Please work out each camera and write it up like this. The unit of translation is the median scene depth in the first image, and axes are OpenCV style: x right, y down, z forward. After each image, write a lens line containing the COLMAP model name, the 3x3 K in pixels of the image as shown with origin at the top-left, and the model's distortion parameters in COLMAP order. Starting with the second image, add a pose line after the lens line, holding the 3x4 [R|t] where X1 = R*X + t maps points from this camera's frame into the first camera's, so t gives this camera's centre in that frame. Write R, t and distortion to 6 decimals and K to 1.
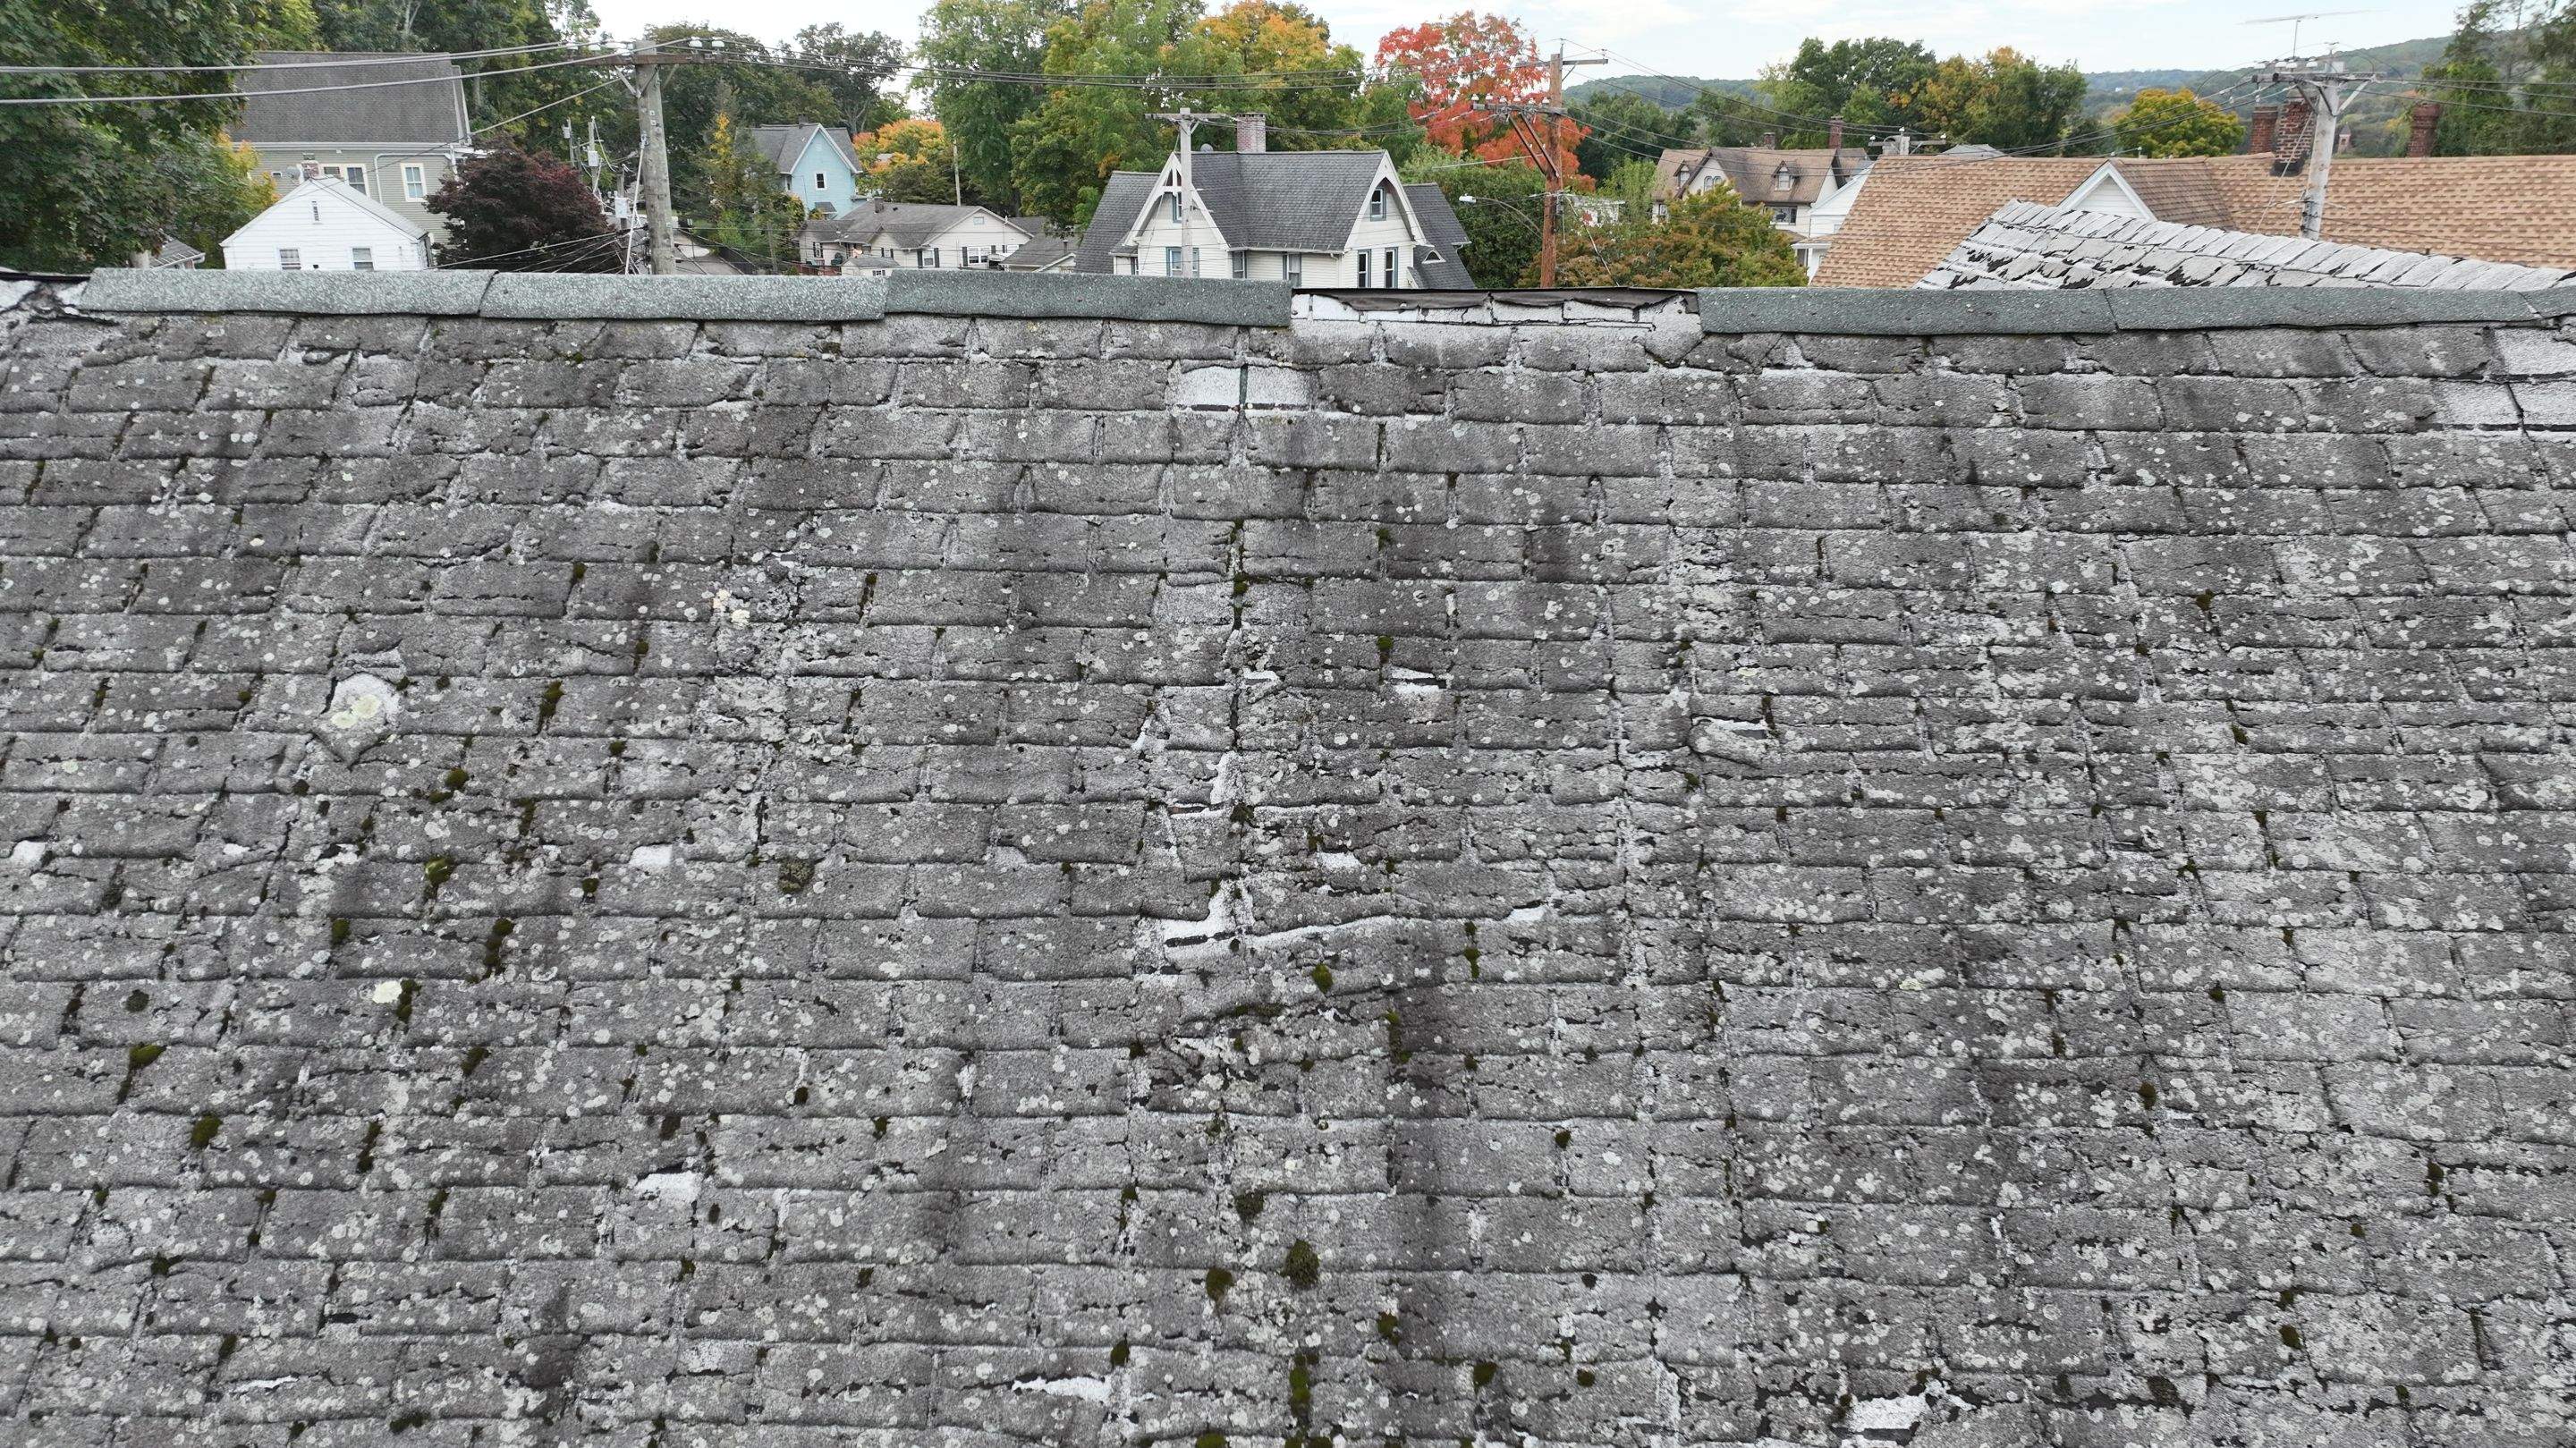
lens RADIAL K [[1835.5, 0, 1293.3], [0, 1835.5, 713.5], [0, 0, 1]] dist [0.002097, 0.015229]
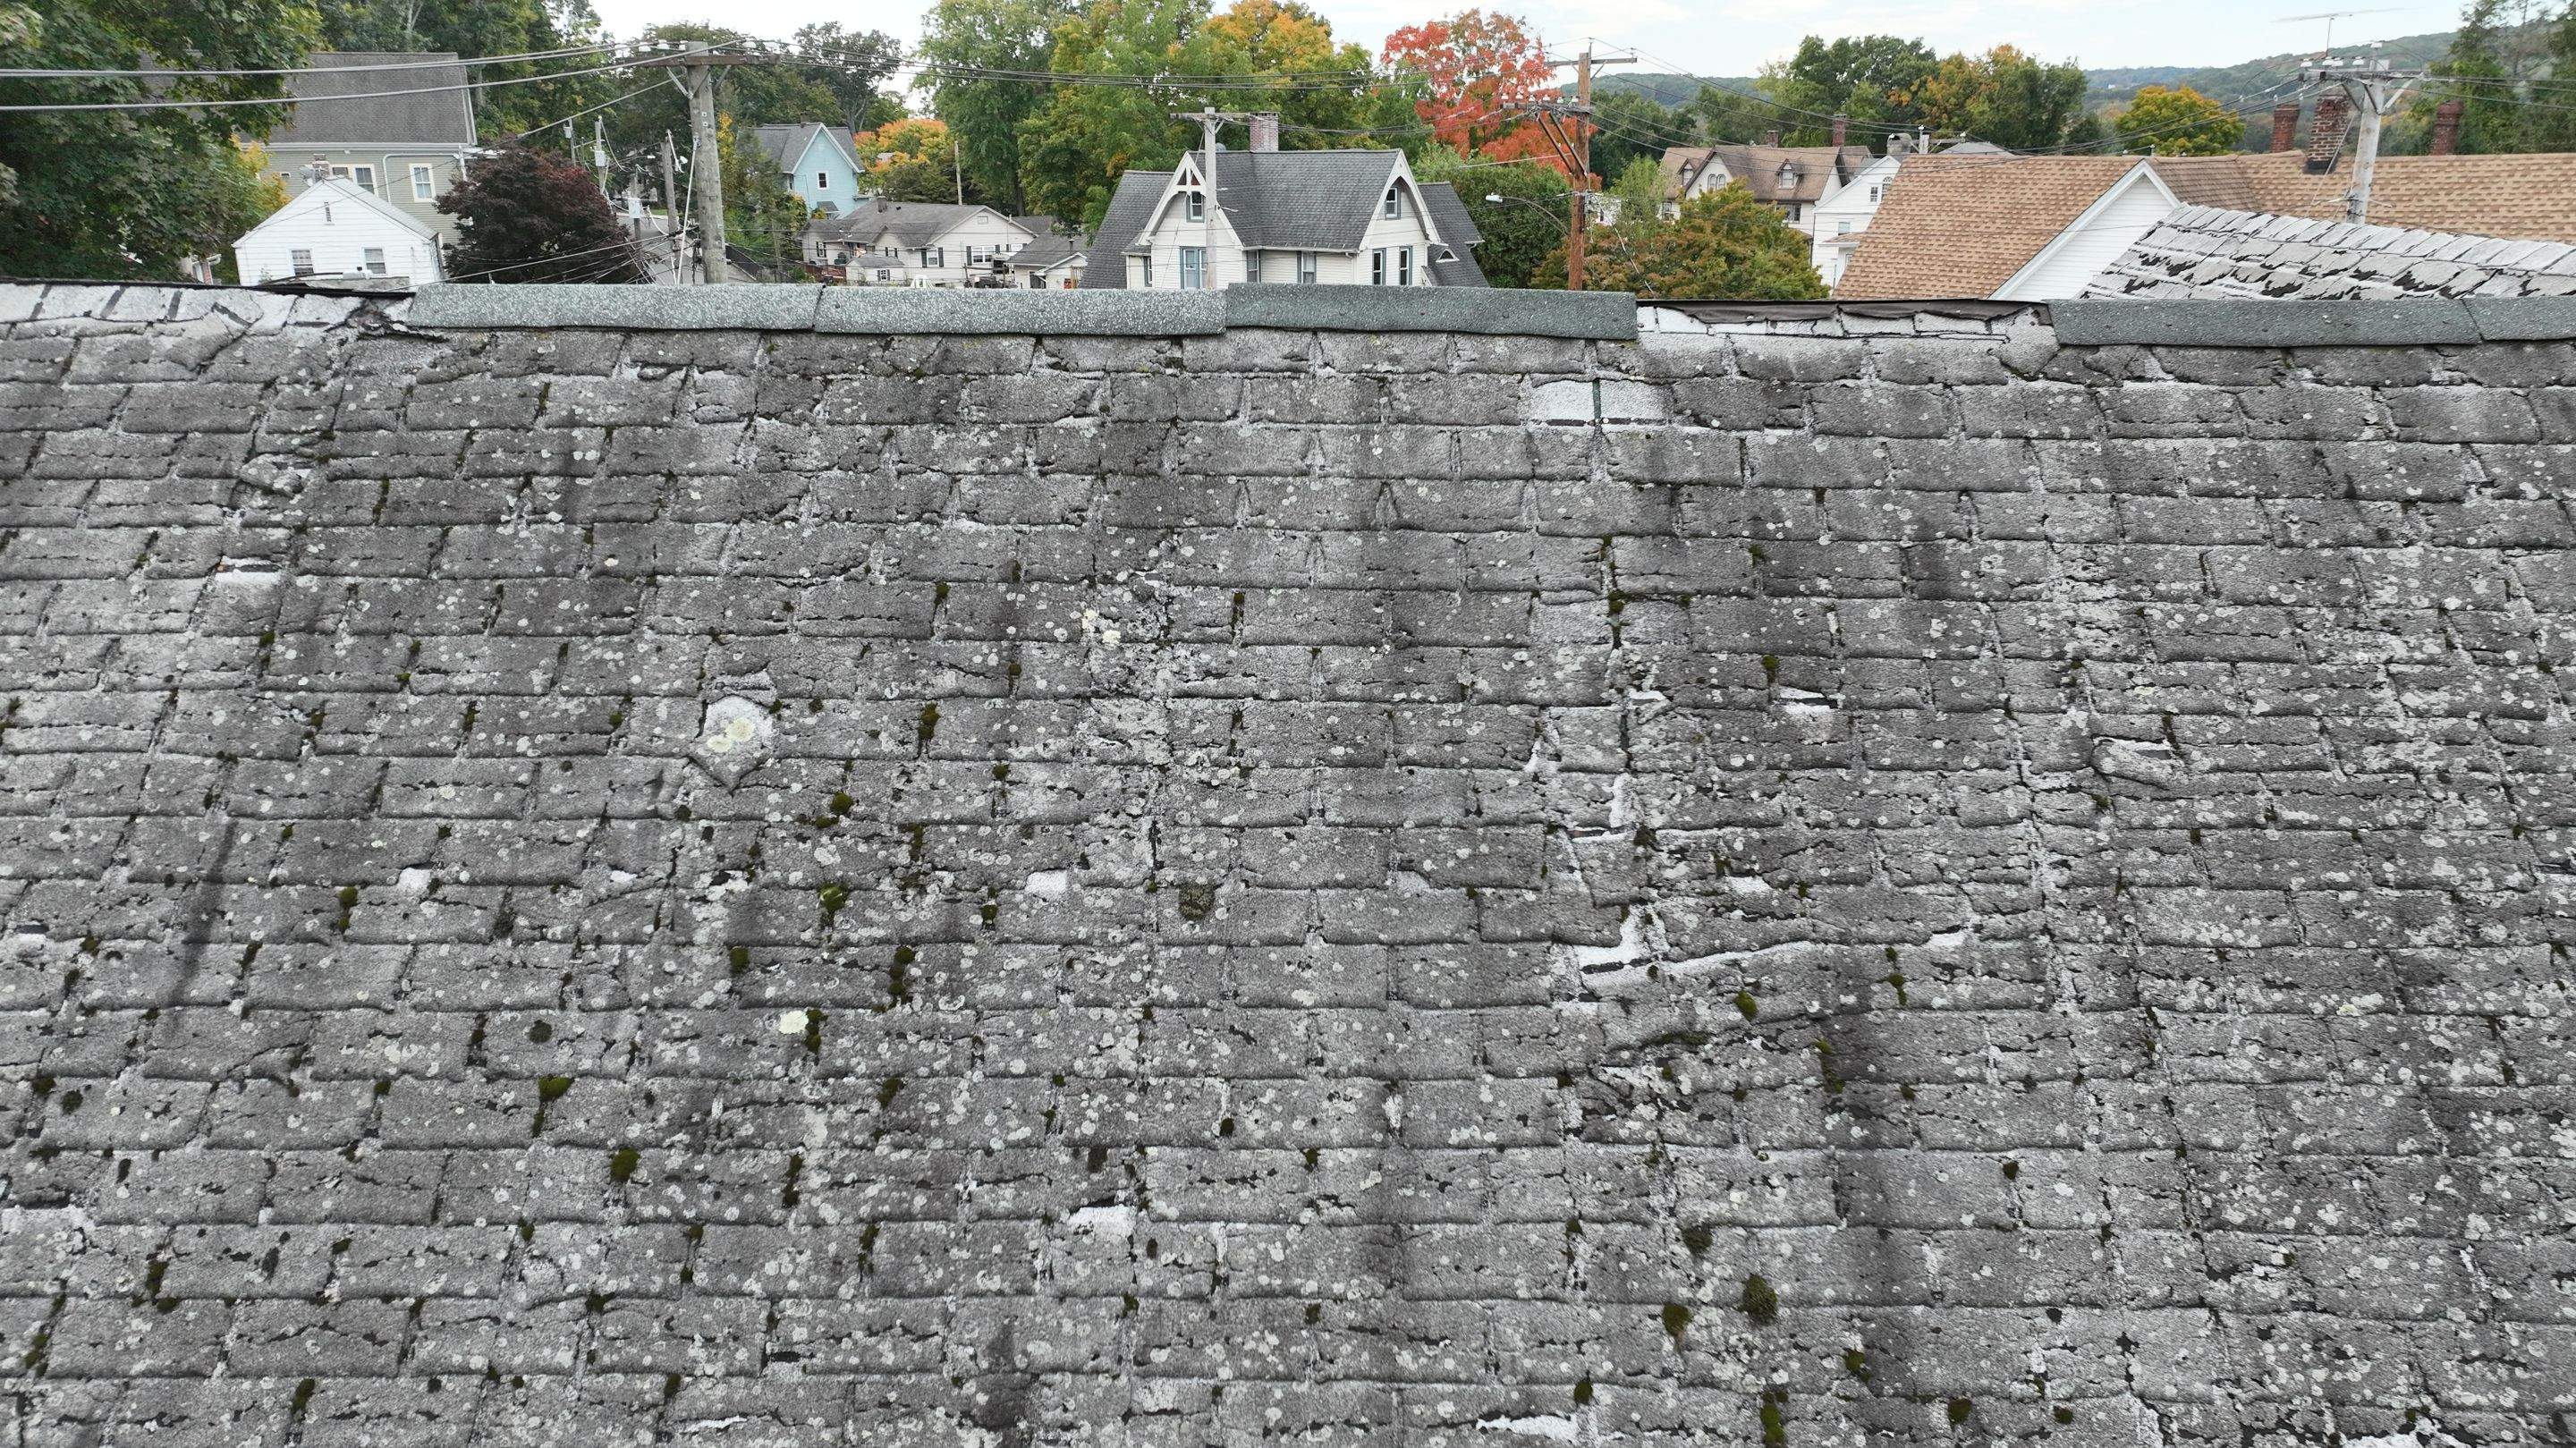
lens RADIAL K [[1835.5, 0, 1293.8], [0, 1835.5, 713.0], [0, 0, 1]] dist [0.002097, 0.015229]
pose [[0.999989, -0.002755, 0.003689, -0.209779], [0.002752, 0.999996, 0.000661, -0.012559], [-0.003690, -0.000651, 0.999993, 0.015775]]
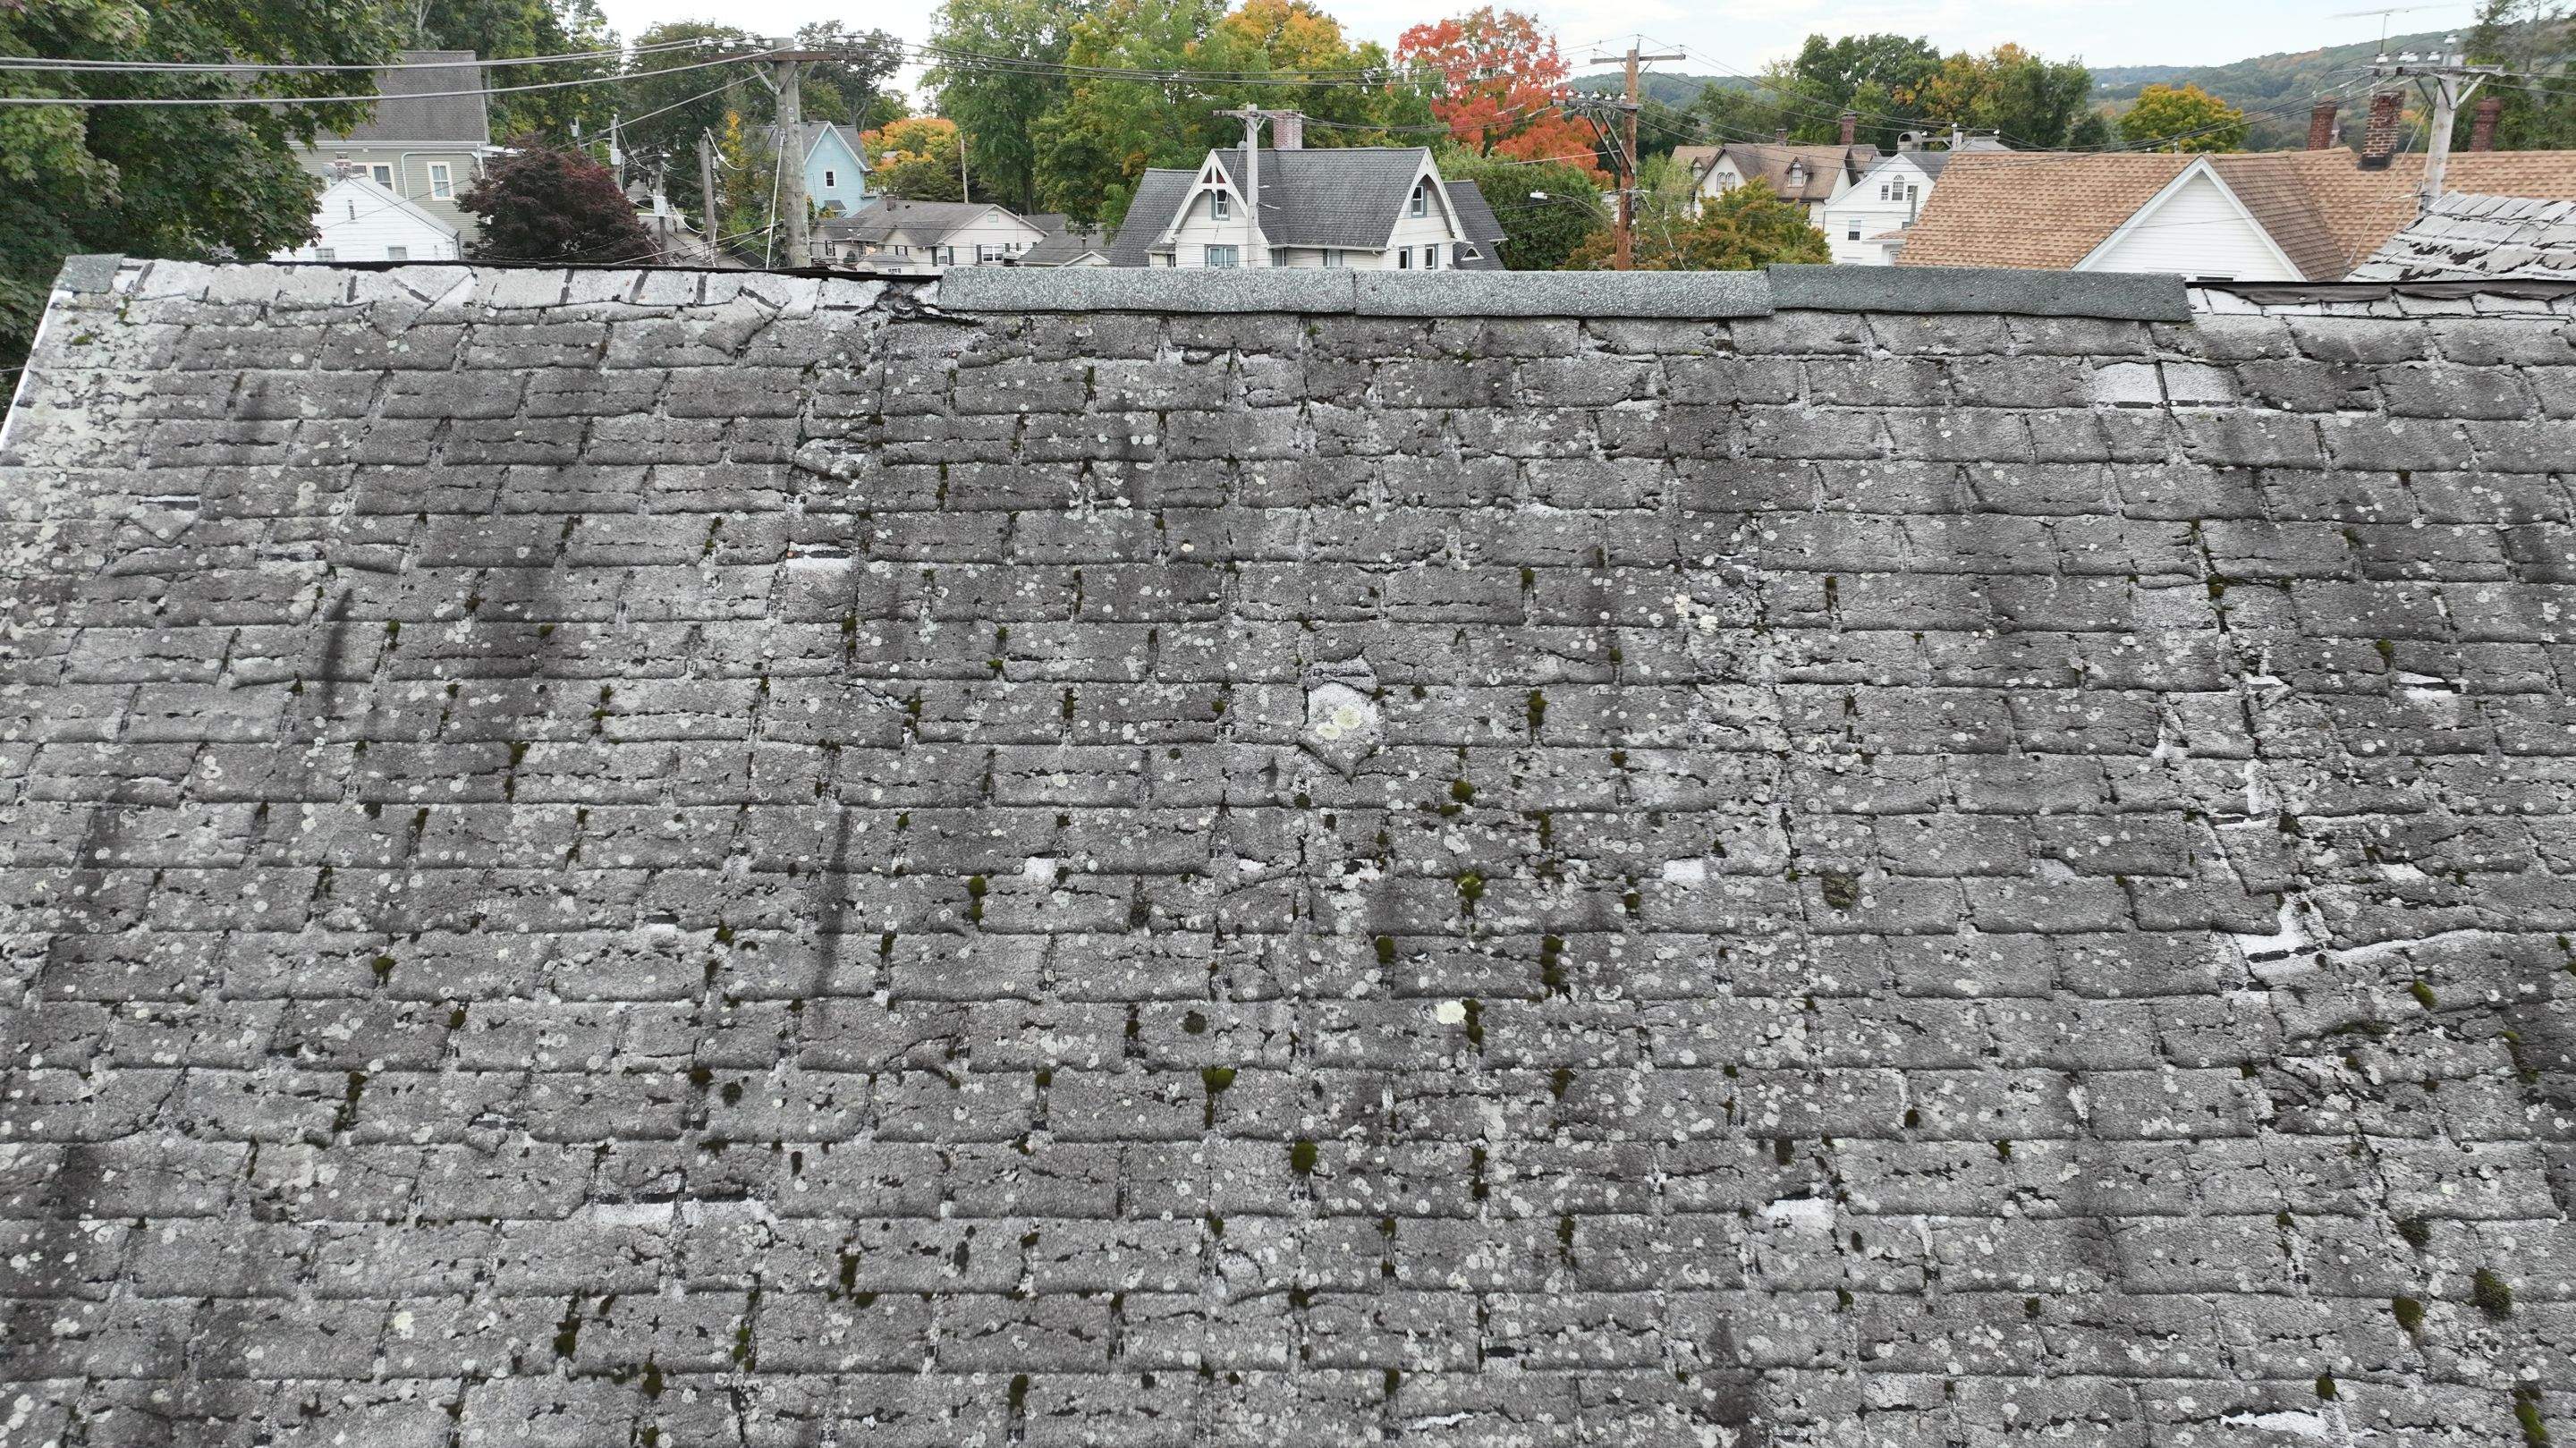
lens RADIAL K [[1835.5, 0, 1293.7], [0, 1835.5, 713.3], [0, 0, 1]] dist [0.002097, 0.015229]
pose [[0.999961, -0.004222, 0.007783, -0.534852], [0.004212, 0.999990, 0.001315, -0.006985], [-0.007788, -0.001282, 0.999969, 0.031910]]
